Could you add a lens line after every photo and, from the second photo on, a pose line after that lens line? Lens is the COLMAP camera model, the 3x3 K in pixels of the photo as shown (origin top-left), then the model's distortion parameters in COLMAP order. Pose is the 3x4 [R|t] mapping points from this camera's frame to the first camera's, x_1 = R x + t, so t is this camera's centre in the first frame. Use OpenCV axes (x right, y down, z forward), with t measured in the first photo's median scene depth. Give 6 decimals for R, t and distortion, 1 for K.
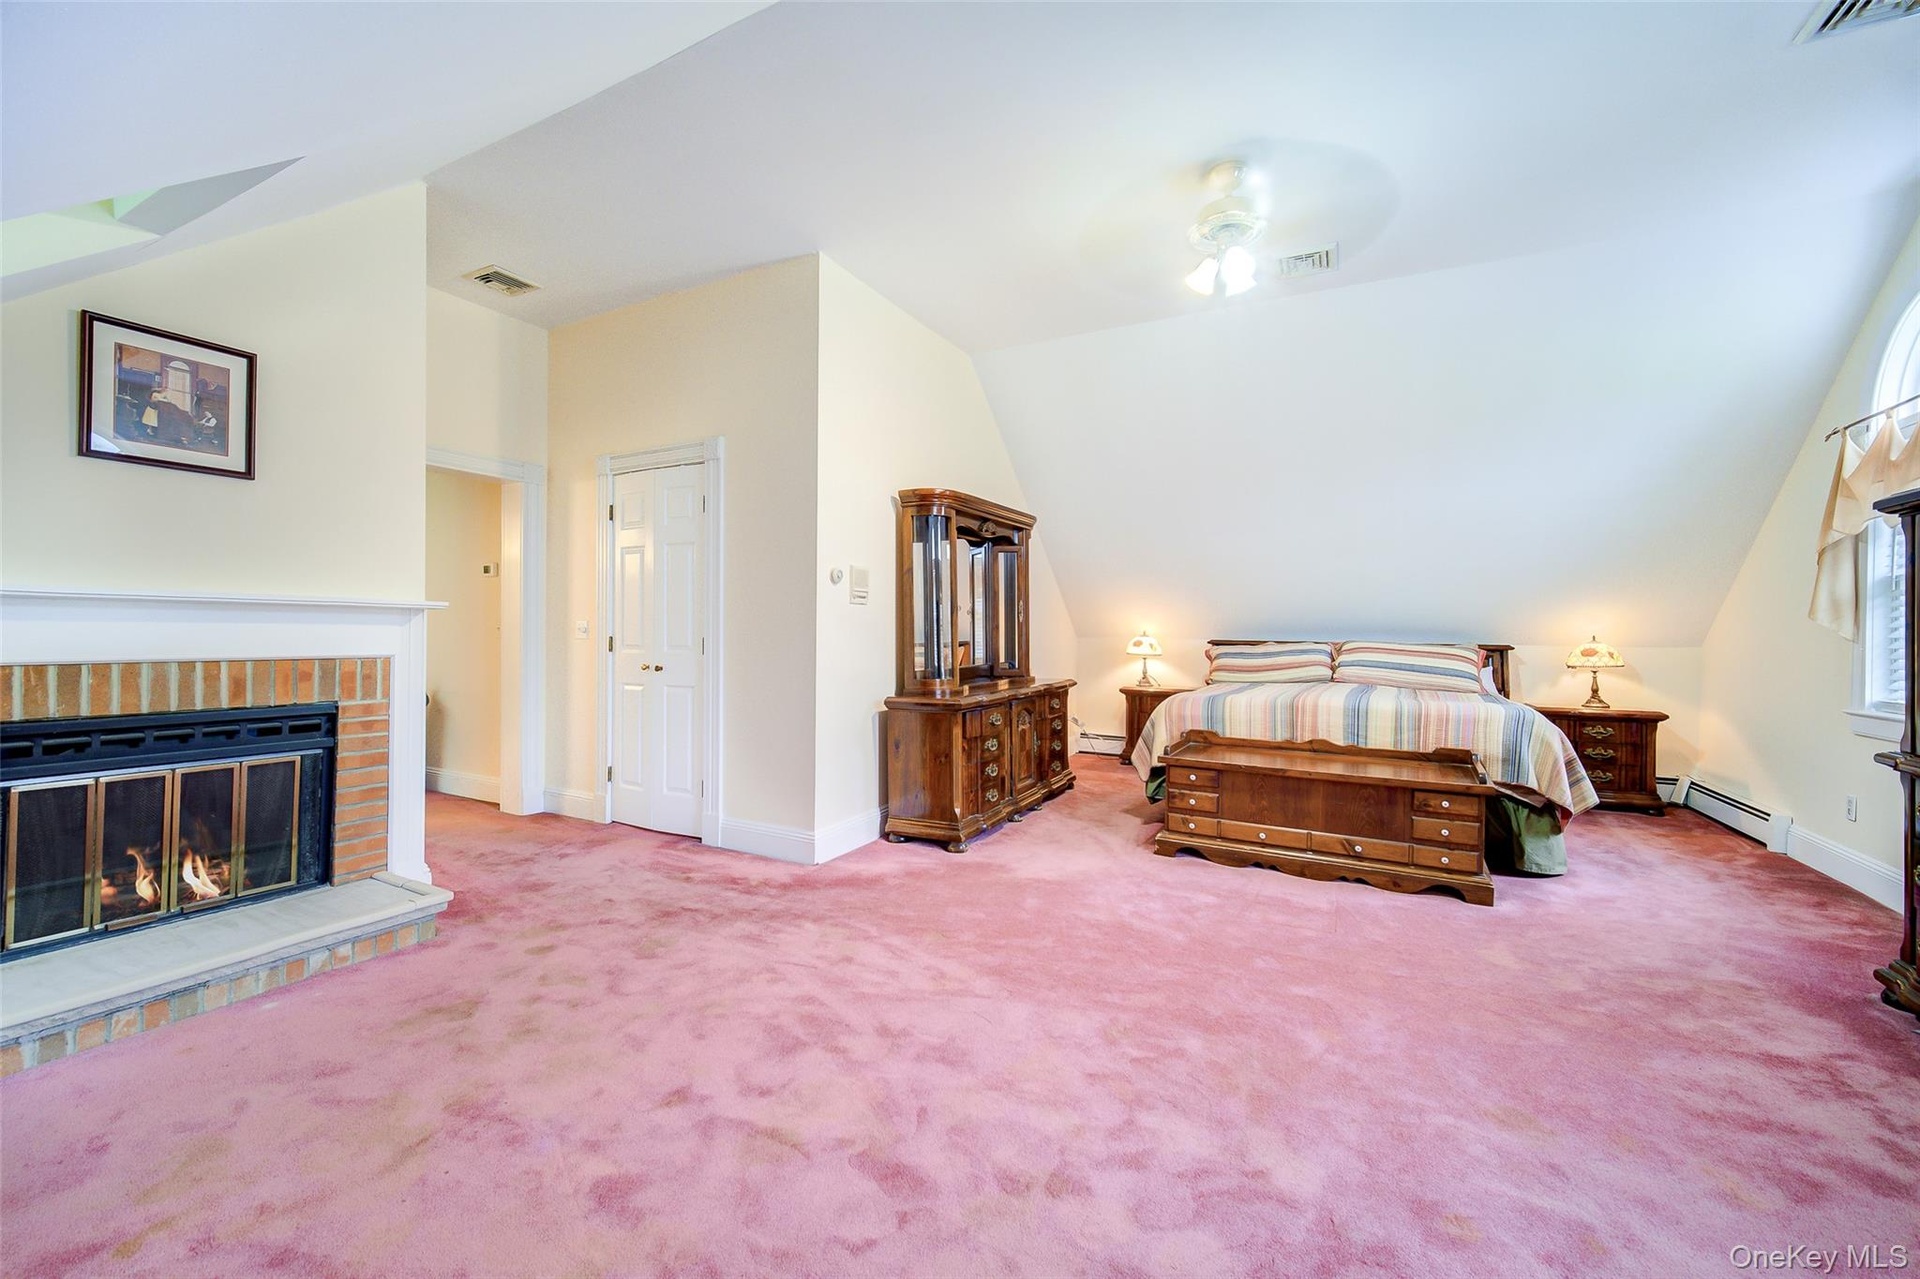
lens RADIAL K [[764.7, 0, 948.4], [0, 764.7, 632.3], [0, 0, 1]] dist [-0.000857, 0.000588]
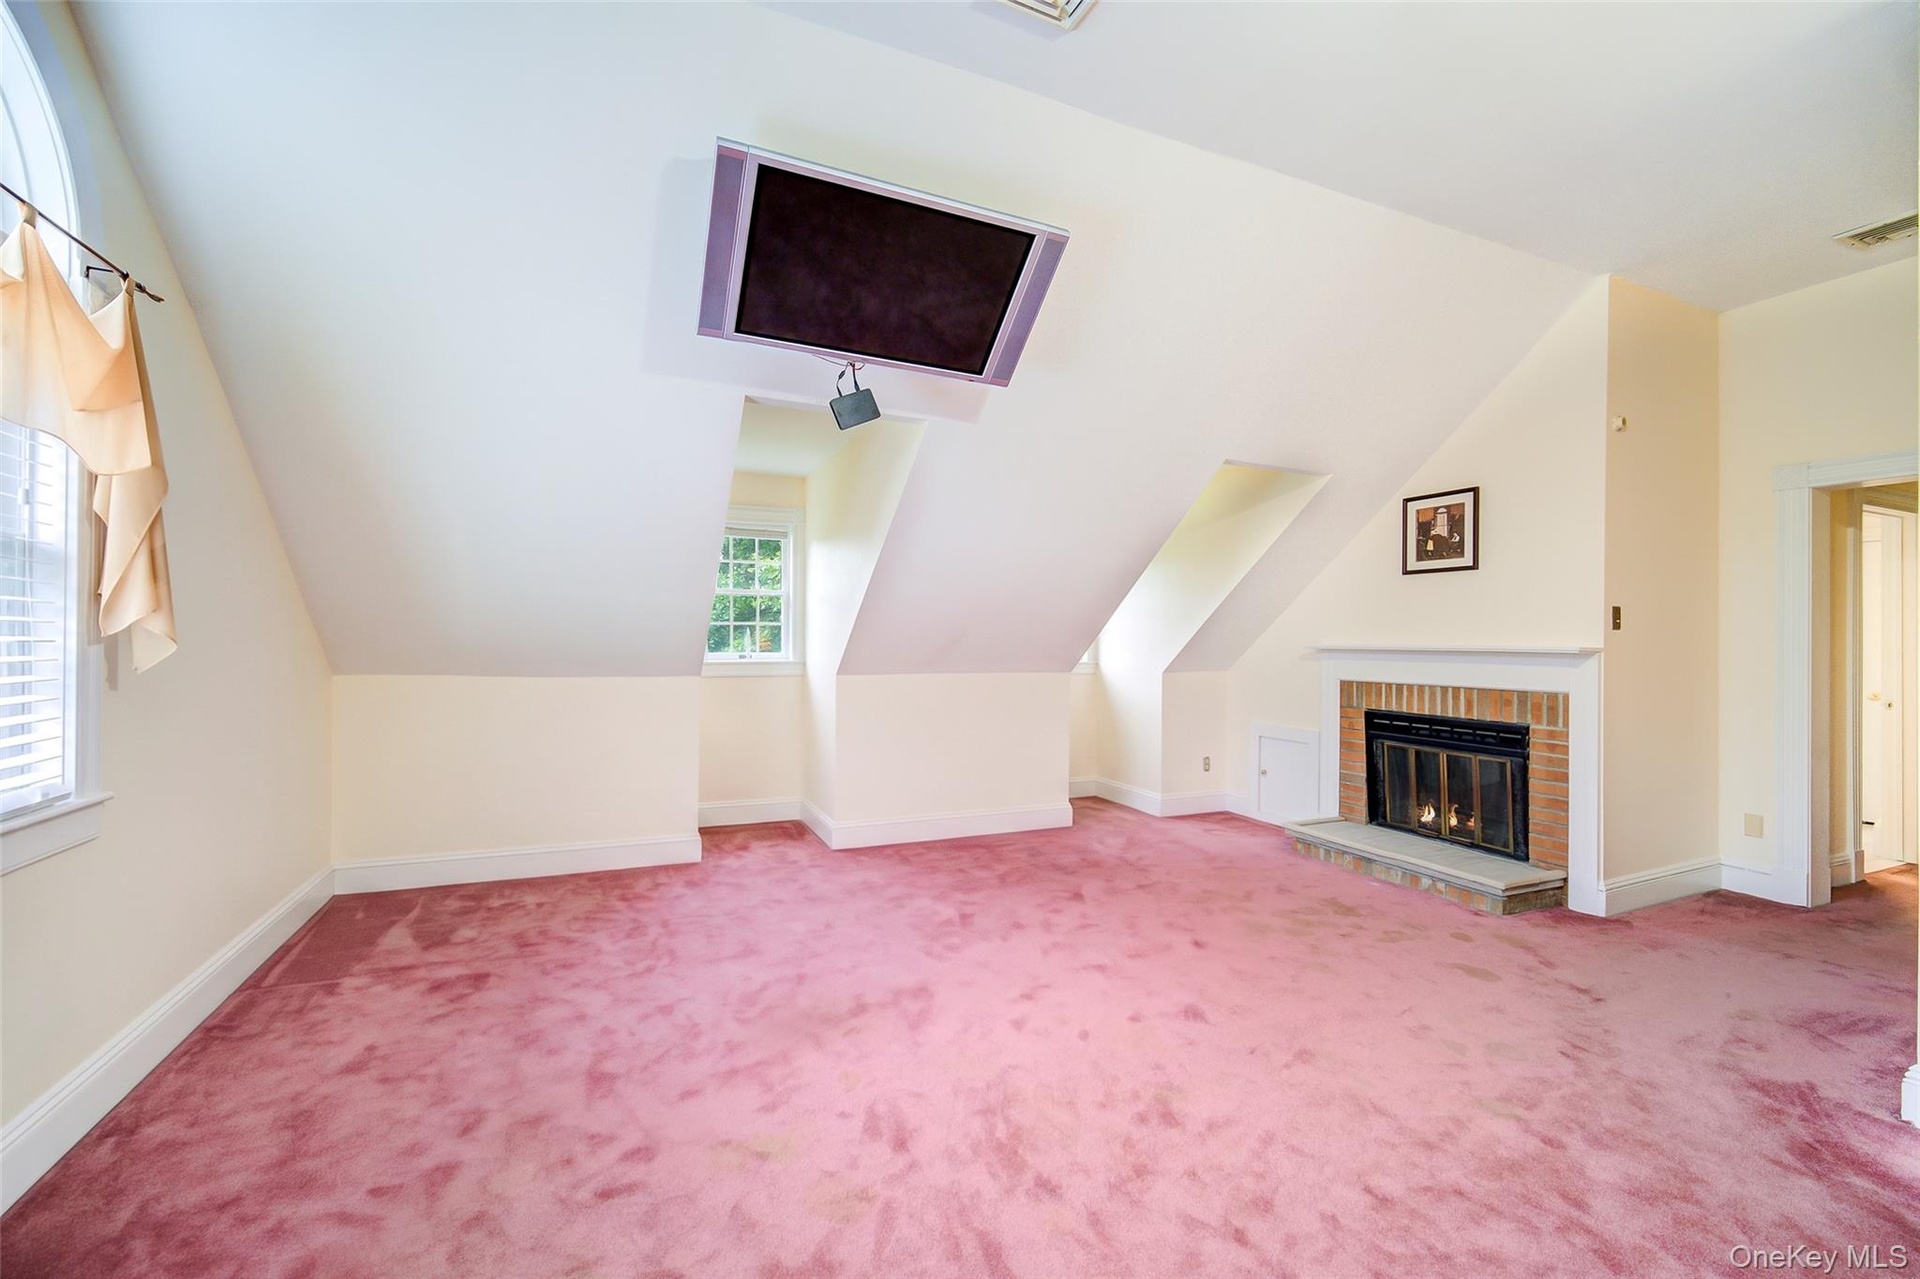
lens RADIAL K [[764.7, 0, 951.3], [0, 764.7, 637.7], [0, 0, 1]] dist [-0.000857, 0.000588]
pose [[-0.595880, -0.022010, -0.802771, 0.893811], [-0.020778, 0.999712, -0.011986, -0.023241], [0.802804, 0.009538, -0.596166, 1.032432]]
